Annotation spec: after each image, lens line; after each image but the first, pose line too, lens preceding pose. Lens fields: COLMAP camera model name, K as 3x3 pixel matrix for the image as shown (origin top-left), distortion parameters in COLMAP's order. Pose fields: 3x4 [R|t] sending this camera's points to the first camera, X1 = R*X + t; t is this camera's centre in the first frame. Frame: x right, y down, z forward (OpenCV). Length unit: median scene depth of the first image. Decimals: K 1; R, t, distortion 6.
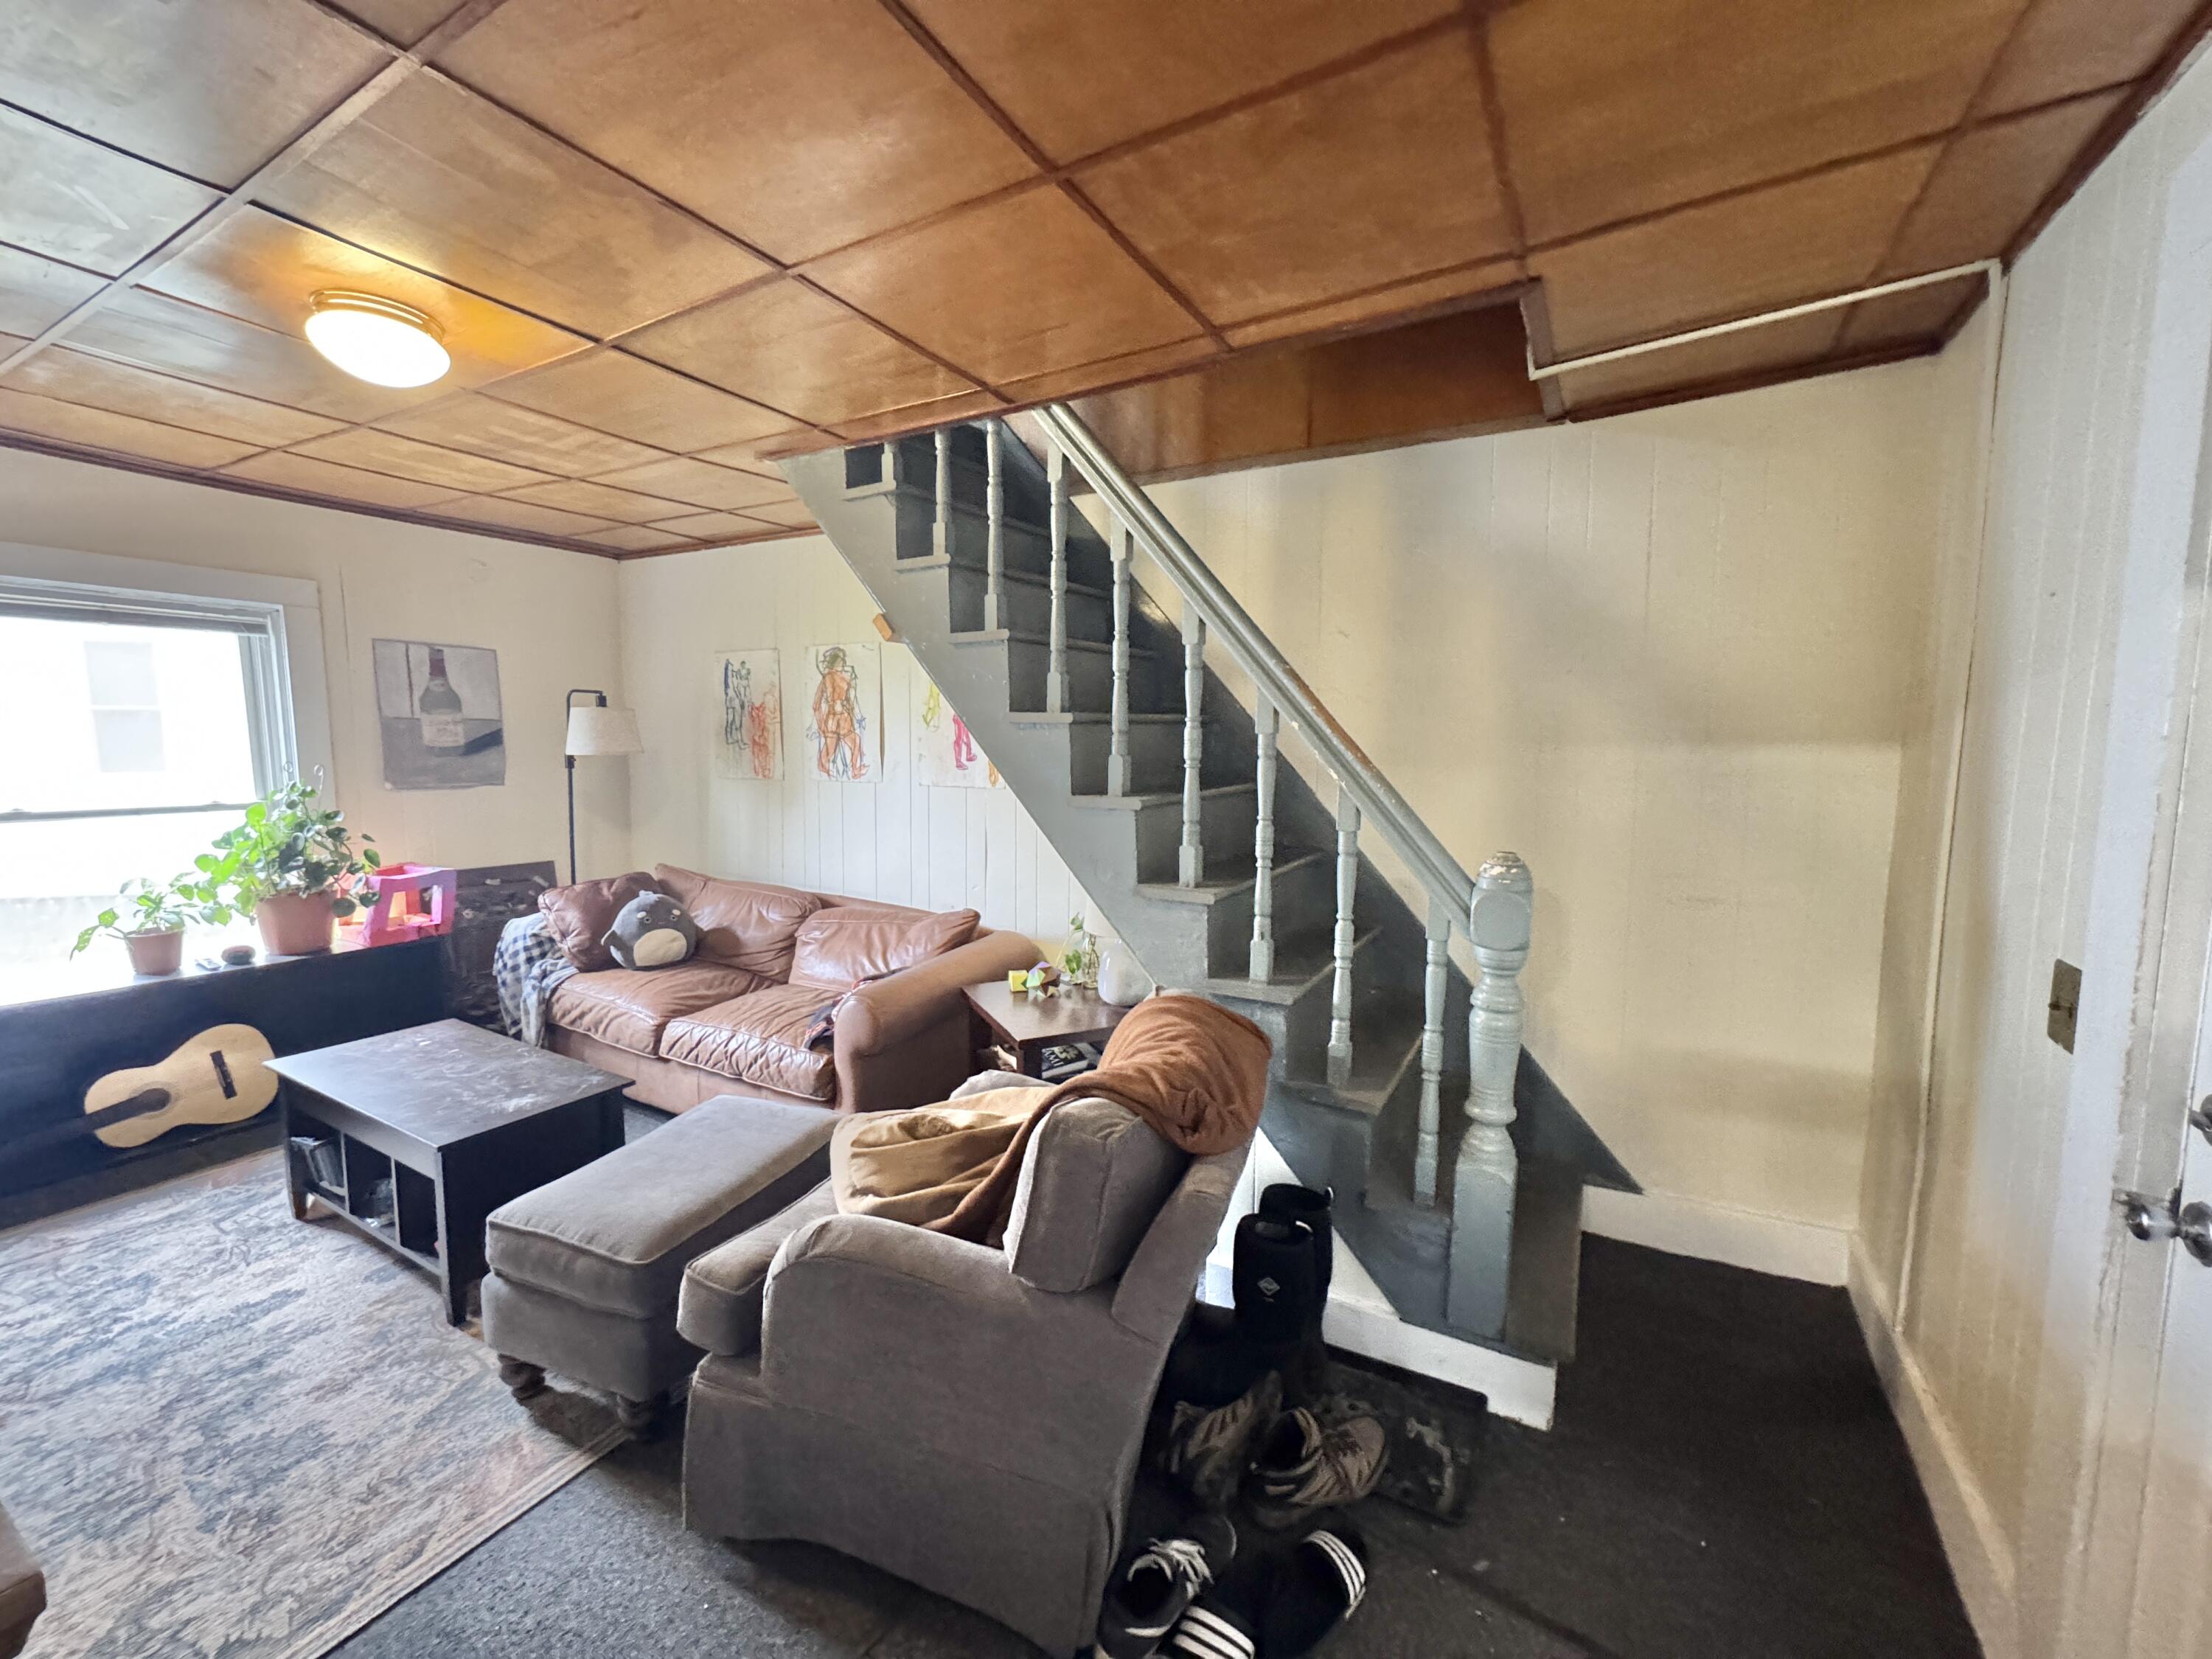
lens RADIAL K [[882.0, 0, 1108.2], [0, 882.0, 836.7], [0, 0, 1]] dist [-0.001208, -0.000234]
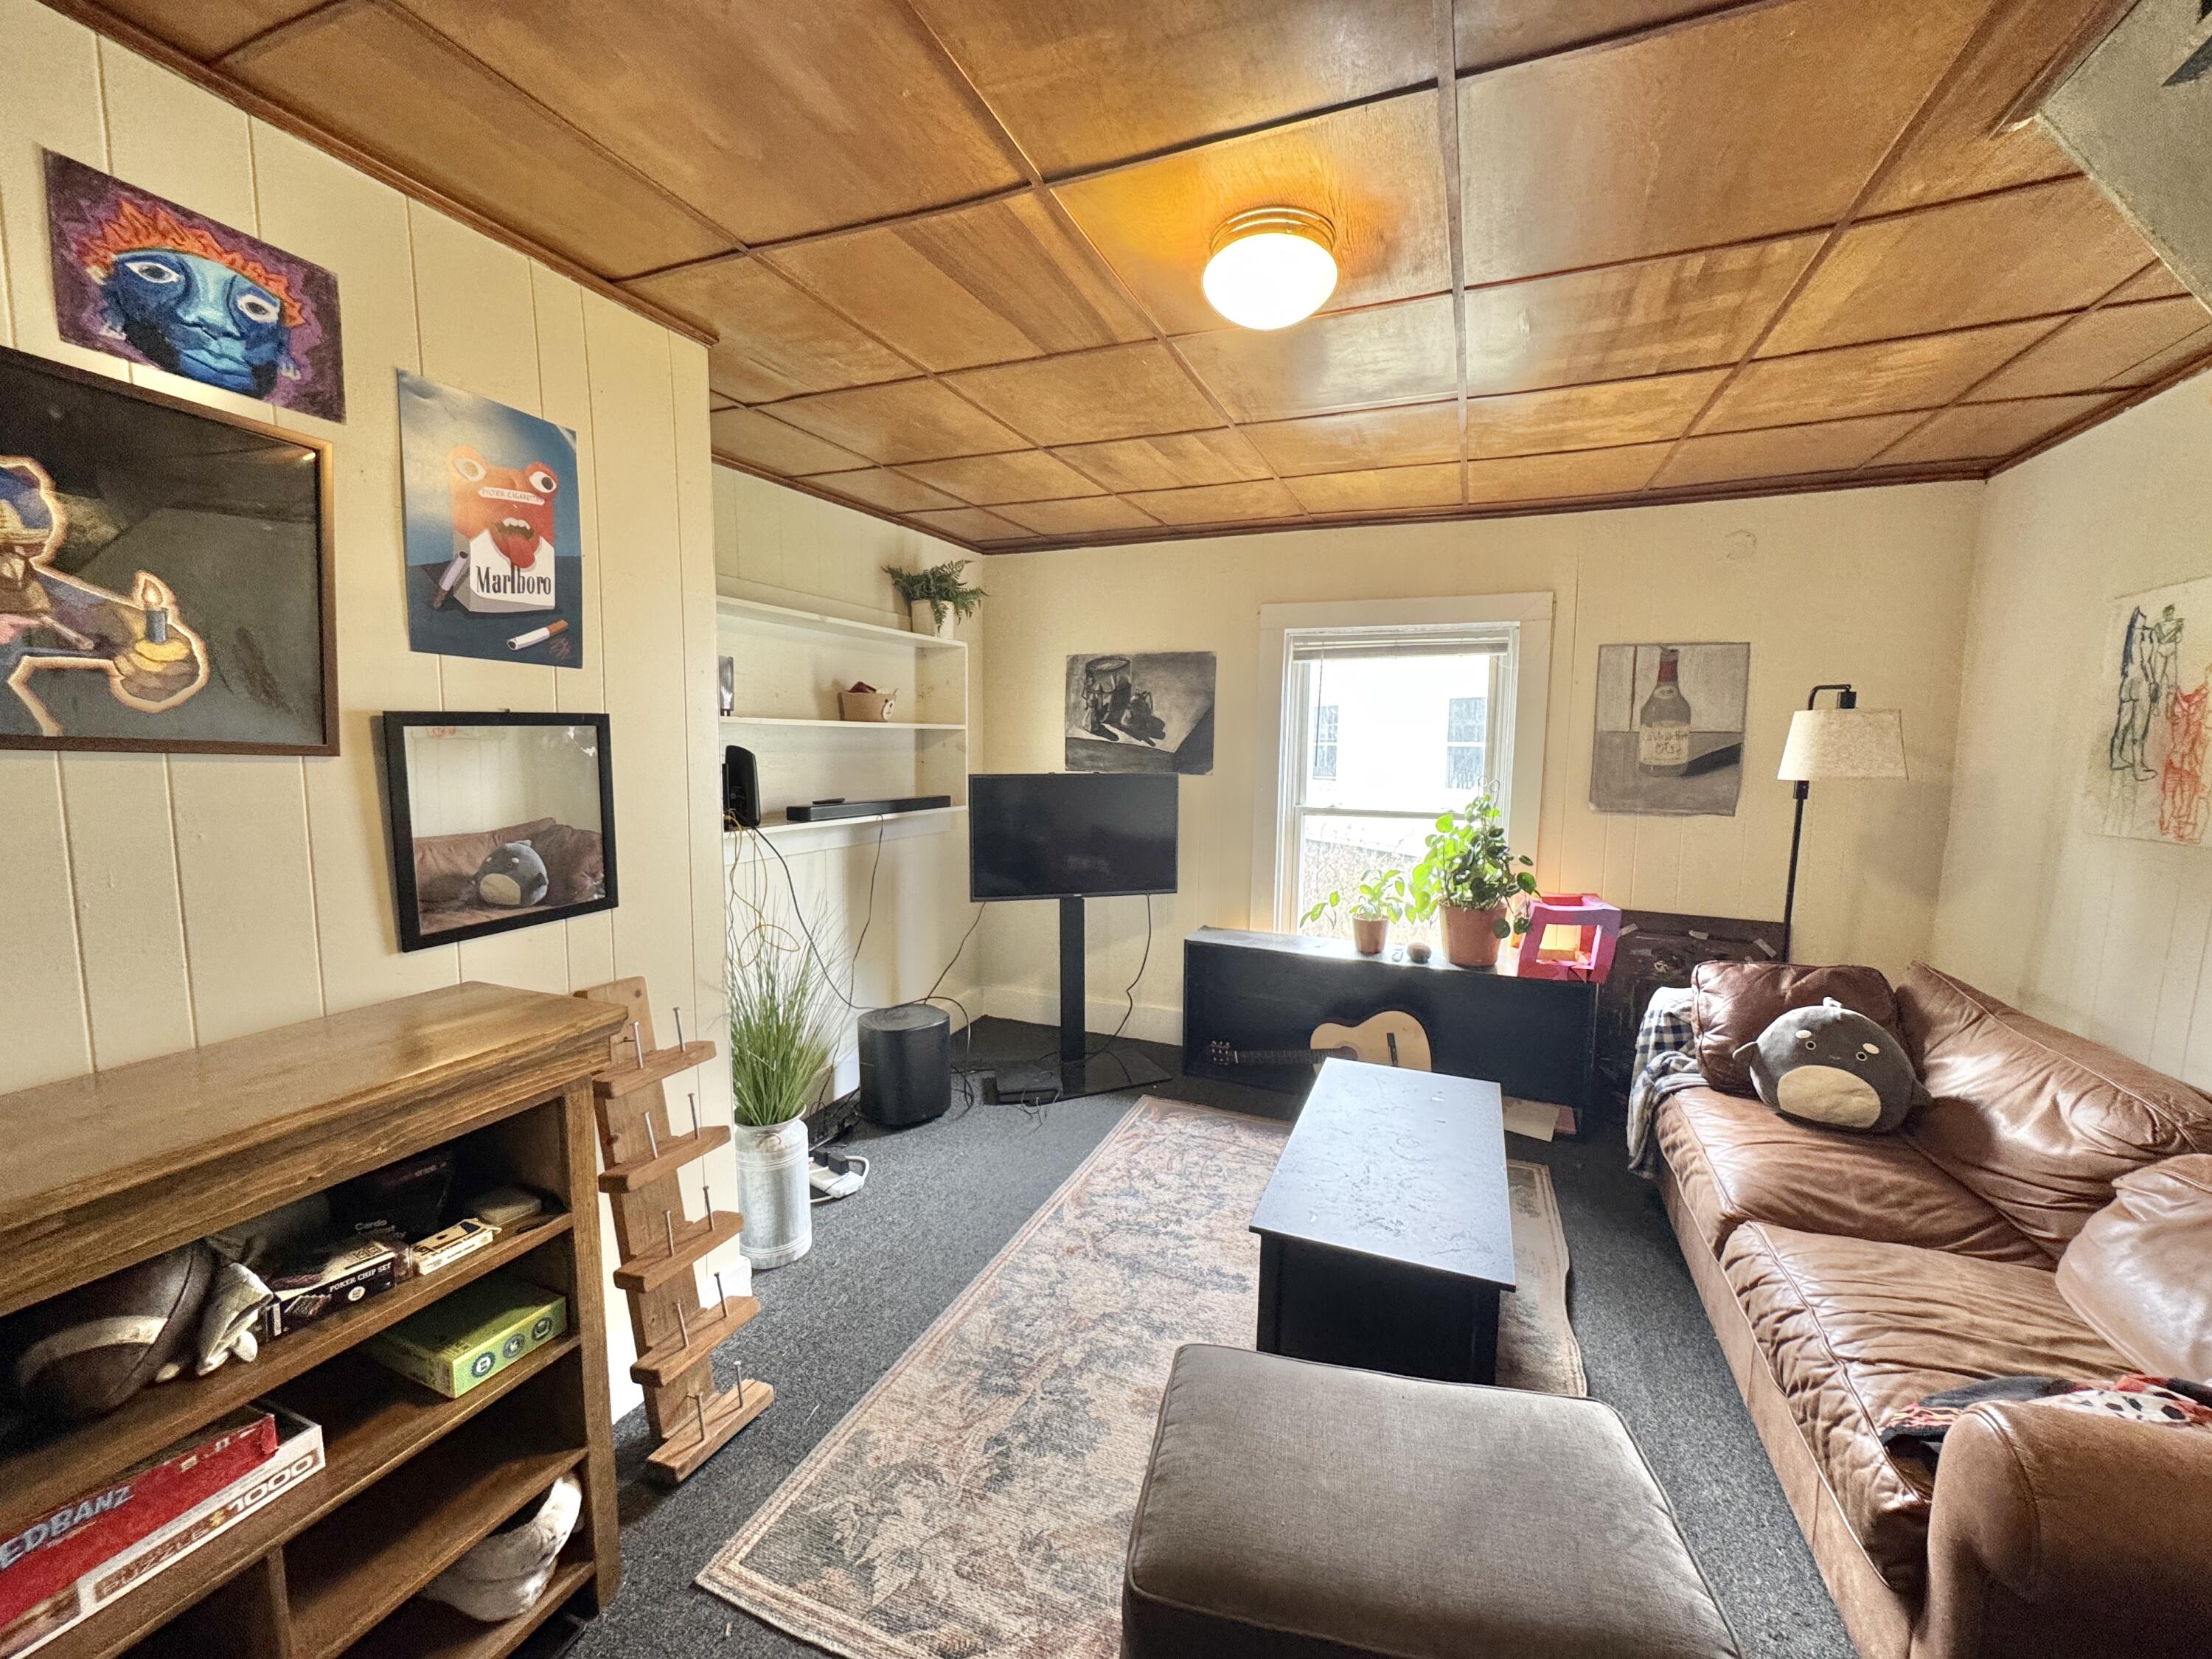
lens RADIAL K [[882.0, 0, 1108.2], [0, 882.0, 836.7], [0, 0, 1]] dist [-0.001208, -0.000234]
pose [[0.128123, 0.096081, -0.987093, 0.016627], [-0.120174, 0.989466, 0.080713, -0.042316], [0.984450, 0.108282, 0.138320, 0.401524]]
